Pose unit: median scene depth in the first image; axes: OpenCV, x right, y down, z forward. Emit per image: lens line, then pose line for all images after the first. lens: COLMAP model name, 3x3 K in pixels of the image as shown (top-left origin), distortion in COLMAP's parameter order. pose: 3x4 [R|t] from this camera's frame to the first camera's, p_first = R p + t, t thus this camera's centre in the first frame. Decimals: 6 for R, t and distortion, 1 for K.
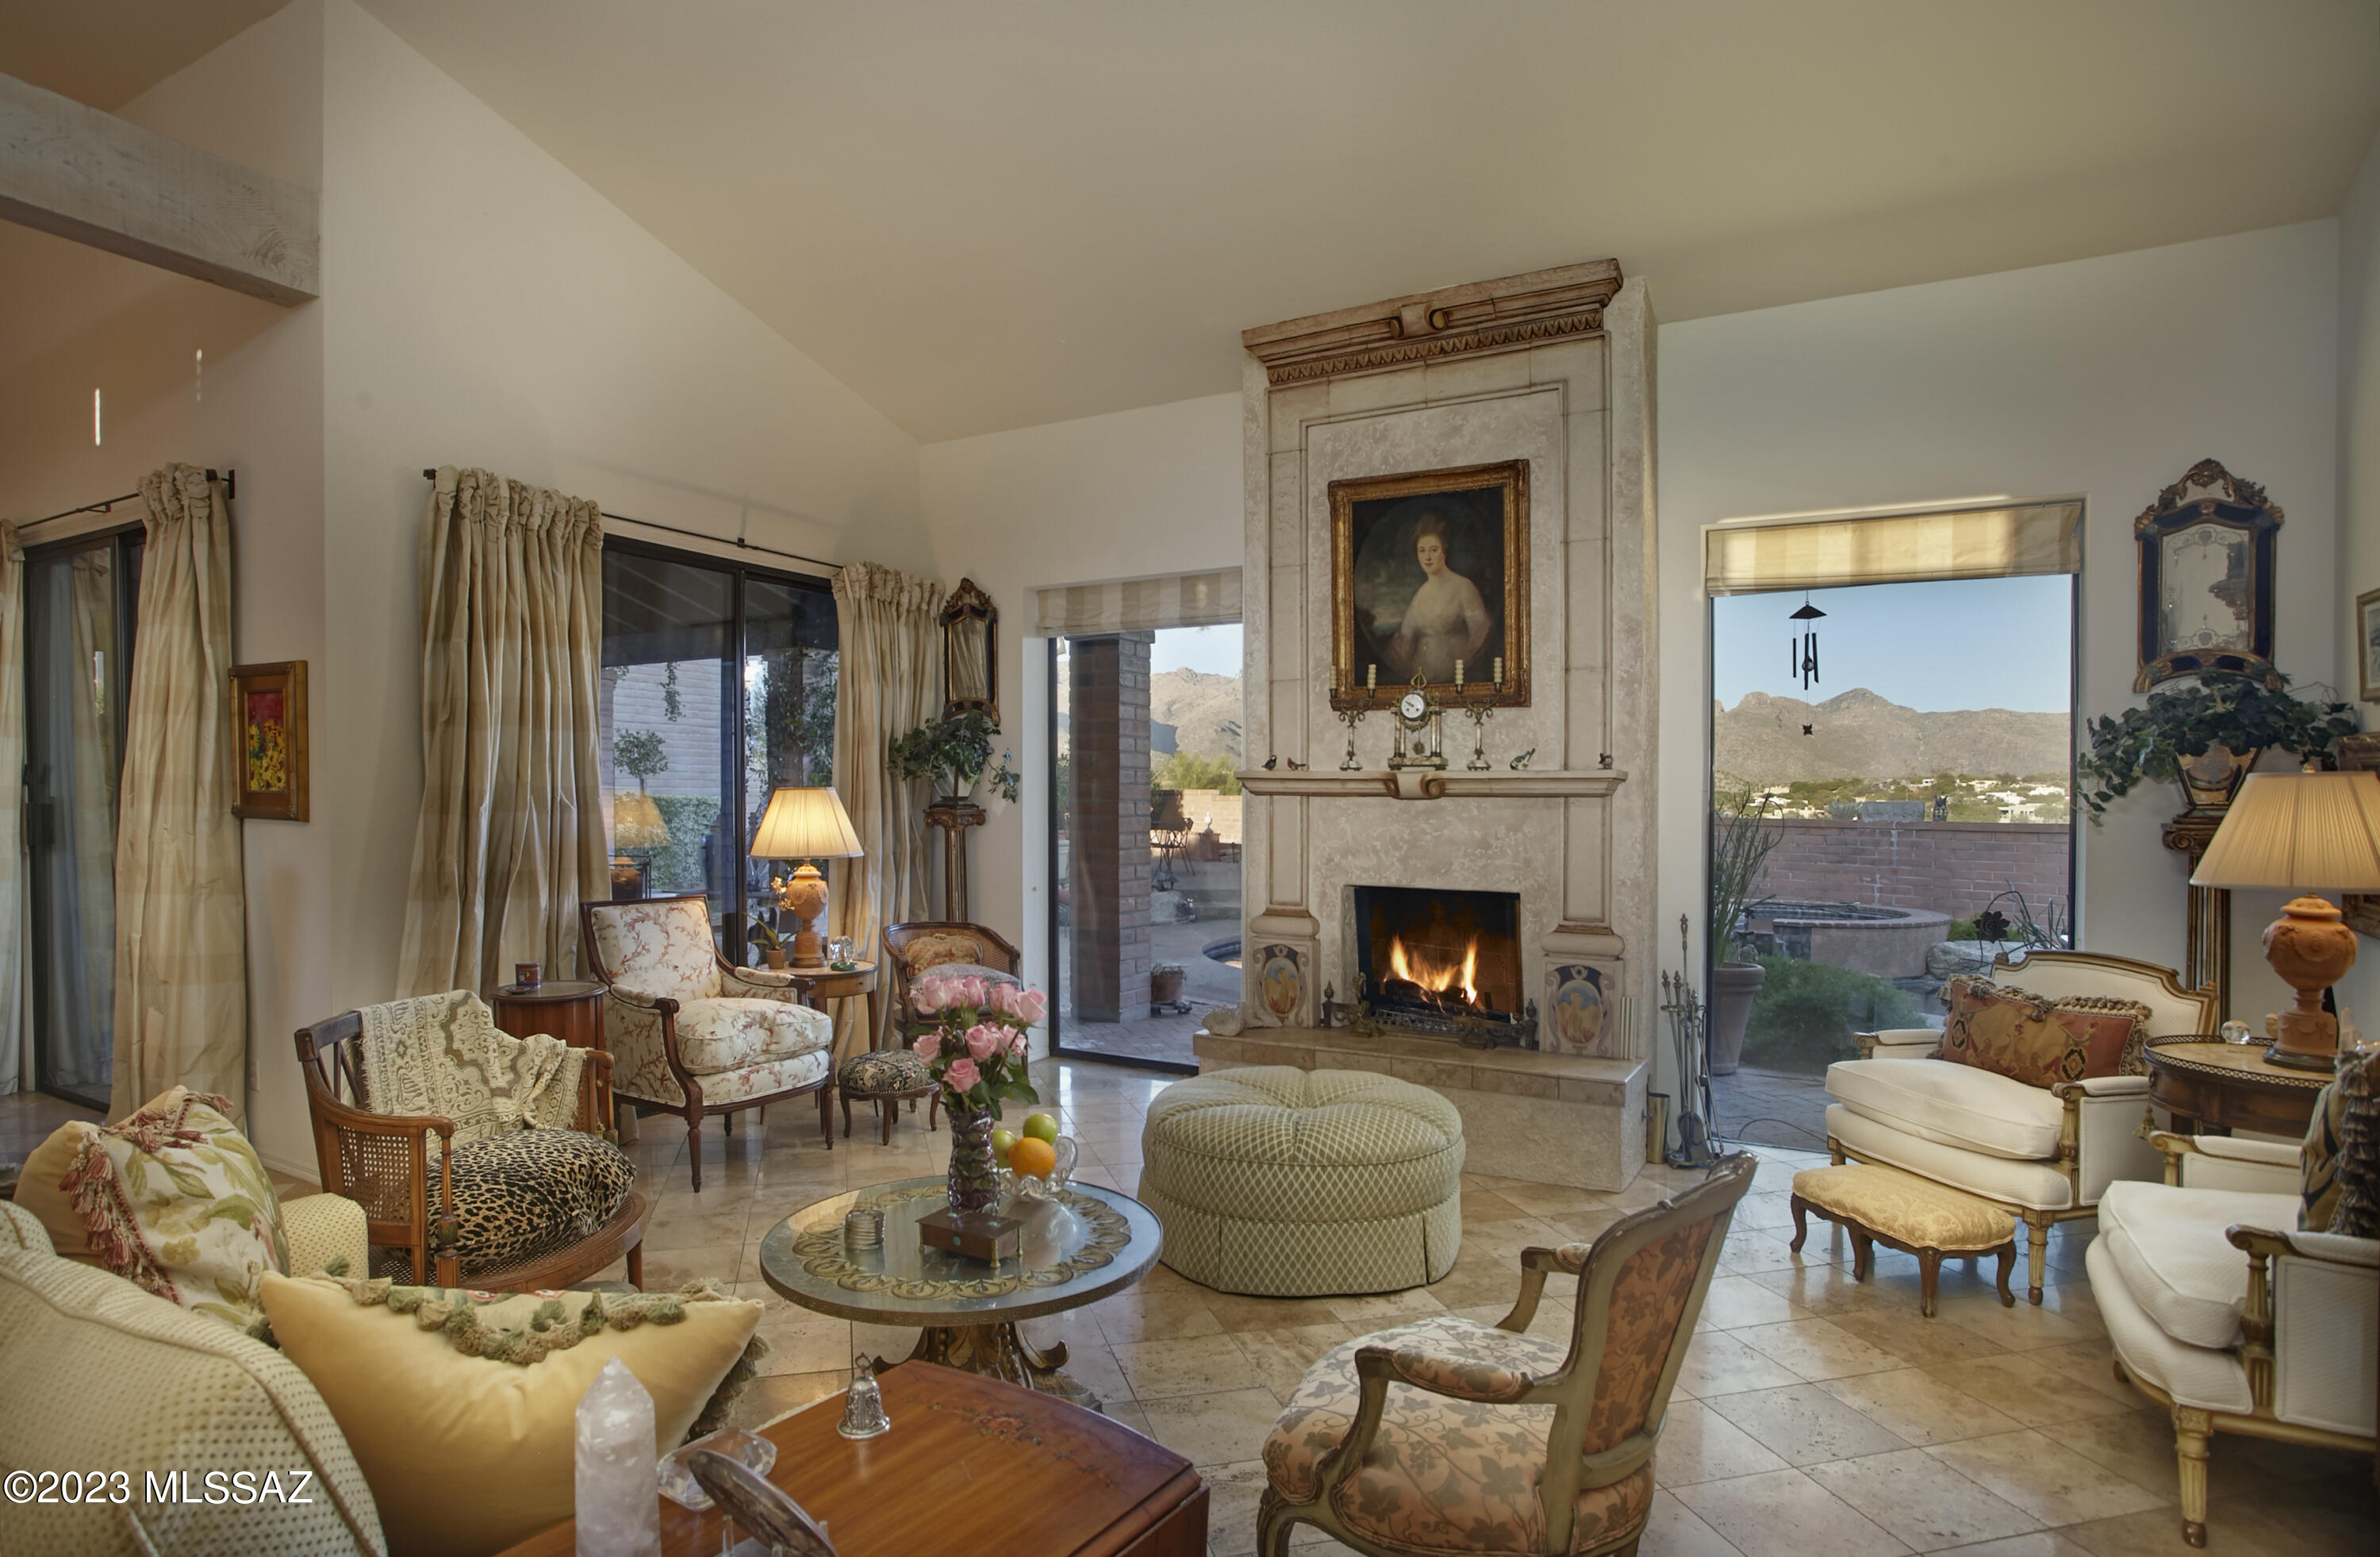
lens RADIAL K [[1386.9, 0, 1190.0], [0, 1386.9, 778.5], [0, 0, 1]] dist [-0.039954, 0.002193]
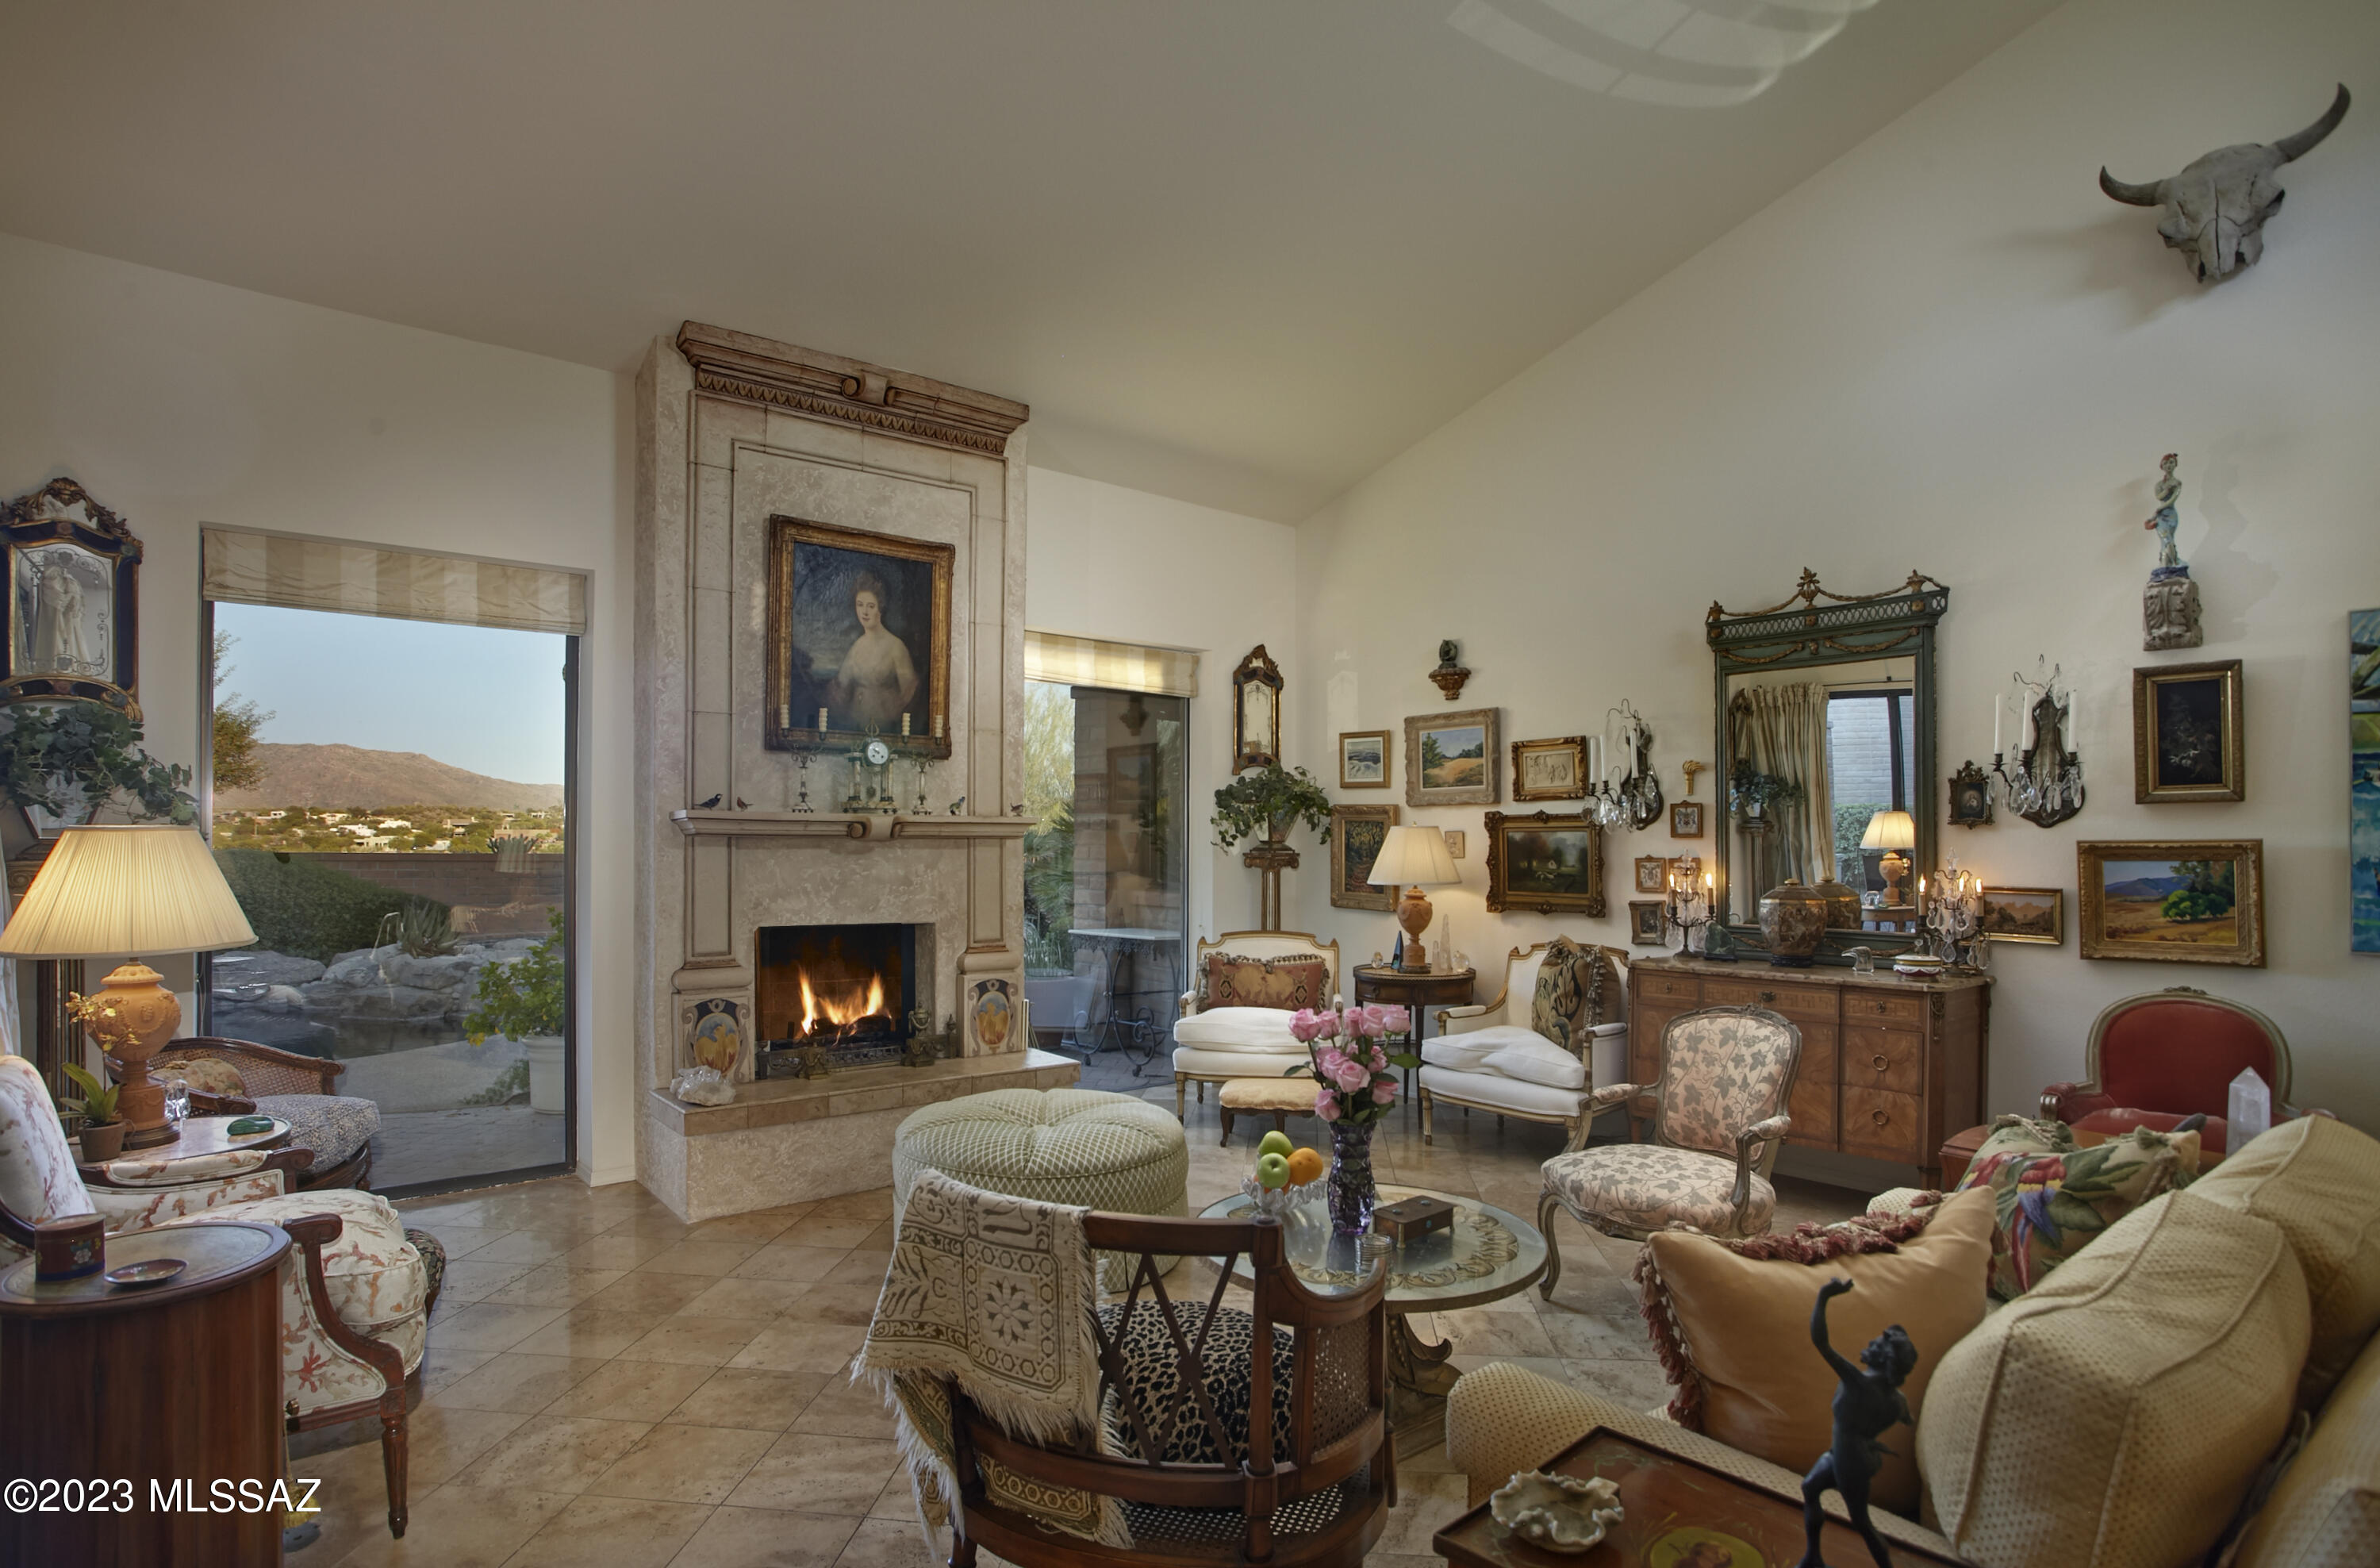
lens RADIAL K [[1297.9, 0, 1190.0], [0, 1297.9, 784.0], [0, 0, 1]] dist [-0.047833, 0.042578]
pose [[0.312942, 0.034481, 0.949146, -0.681265], [-0.015075, 0.999395, -0.031337, -0.001111], [-0.949653, -0.004501, 0.313272, 0.449999]]
